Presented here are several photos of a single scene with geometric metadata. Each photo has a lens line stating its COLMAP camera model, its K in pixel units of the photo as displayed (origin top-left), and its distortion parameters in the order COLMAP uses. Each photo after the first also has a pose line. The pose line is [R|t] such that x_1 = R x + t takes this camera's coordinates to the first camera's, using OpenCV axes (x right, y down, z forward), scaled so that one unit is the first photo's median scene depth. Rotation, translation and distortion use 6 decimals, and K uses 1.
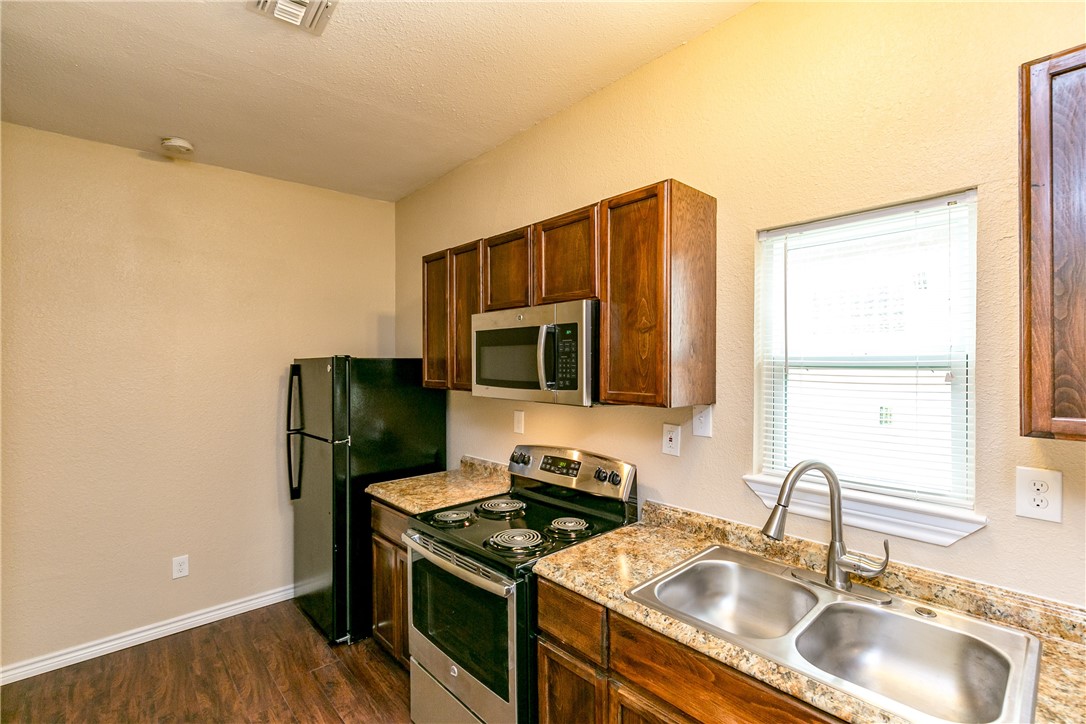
lens RADIAL K [[485.2, 0, 539.0], [0, 485.2, 365.5], [0, 0, 1]] dist [0.002167, -0.000476]
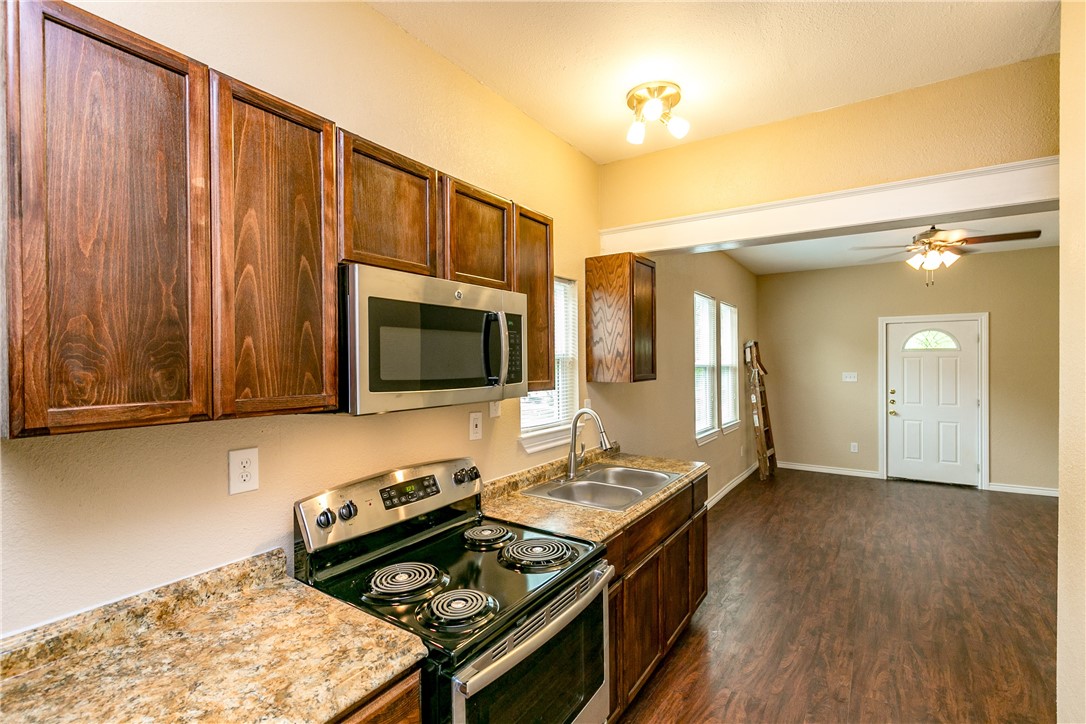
lens RADIAL K [[485.2, 0, 543.1], [0, 485.2, 360.3], [0, 0, 1]] dist [0.002167, -0.000476]
pose [[-0.224576, 0.006145, 0.974437, -0.842887], [0.016543, 0.999860, -0.002493, 0.007862], [-0.974316, 0.015560, -0.224646, 1.090214]]
